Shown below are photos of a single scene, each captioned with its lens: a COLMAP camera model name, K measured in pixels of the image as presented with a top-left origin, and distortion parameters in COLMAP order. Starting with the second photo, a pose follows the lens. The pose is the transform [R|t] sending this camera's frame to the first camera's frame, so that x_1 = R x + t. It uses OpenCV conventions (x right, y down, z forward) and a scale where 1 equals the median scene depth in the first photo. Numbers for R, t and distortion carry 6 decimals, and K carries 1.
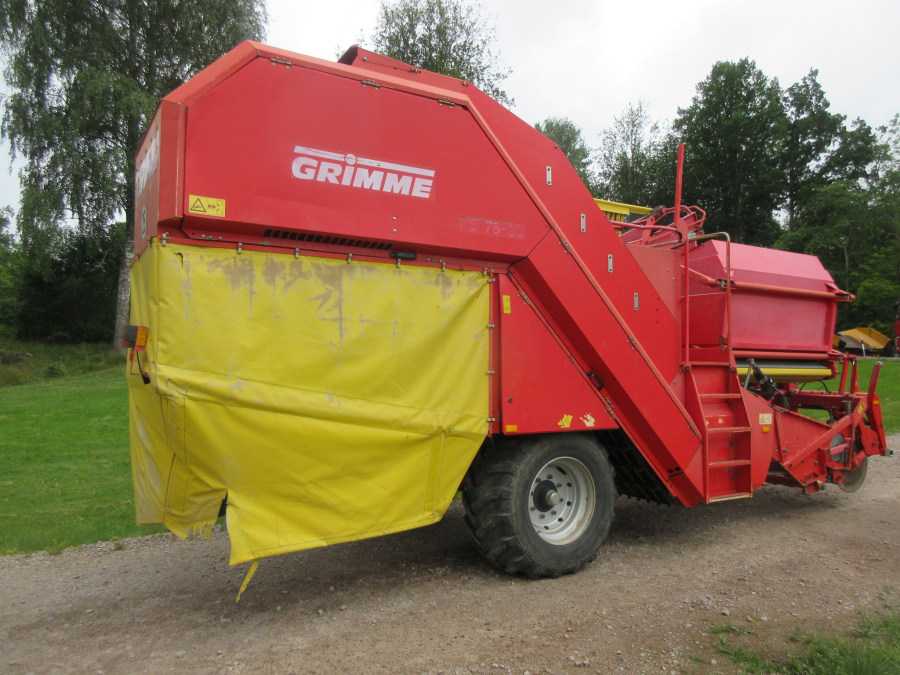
lens RADIAL K [[678.0, 0, 448.3], [0, 678.0, 333.8], [0, 0, 1]] dist [0.009910, 0.002281]
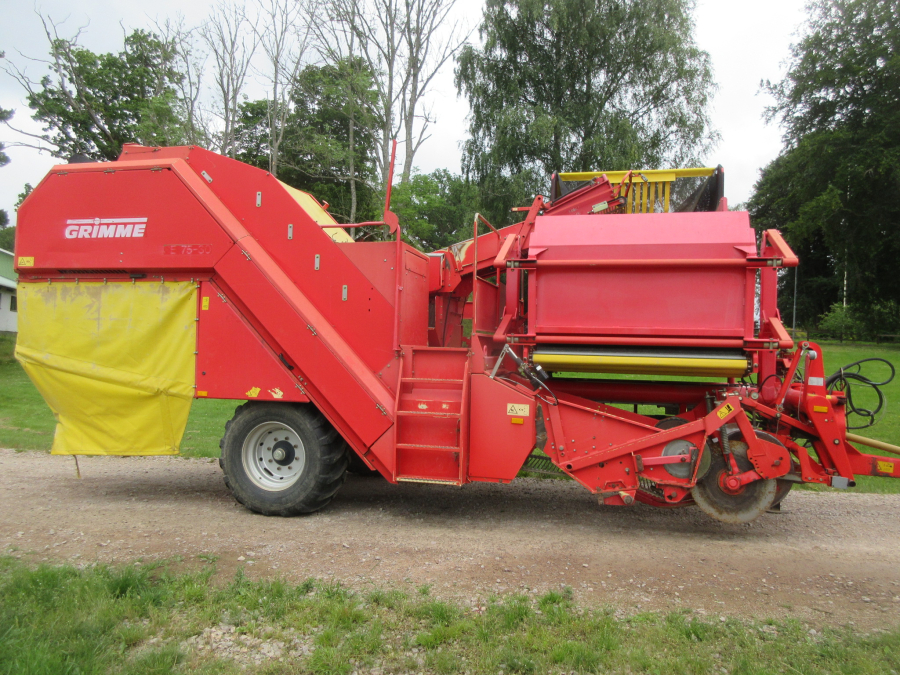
lens RADIAL K [[678.0, 0, 448.3], [0, 678.0, 333.8], [0, 0, 1]] dist [0.009910, 0.002281]
pose [[0.702031, -0.009844, -0.712079, 1.553905], [0.019359, 0.999799, 0.005264, 0.022465], [0.711883, -0.017481, 0.702080, 0.424387]]
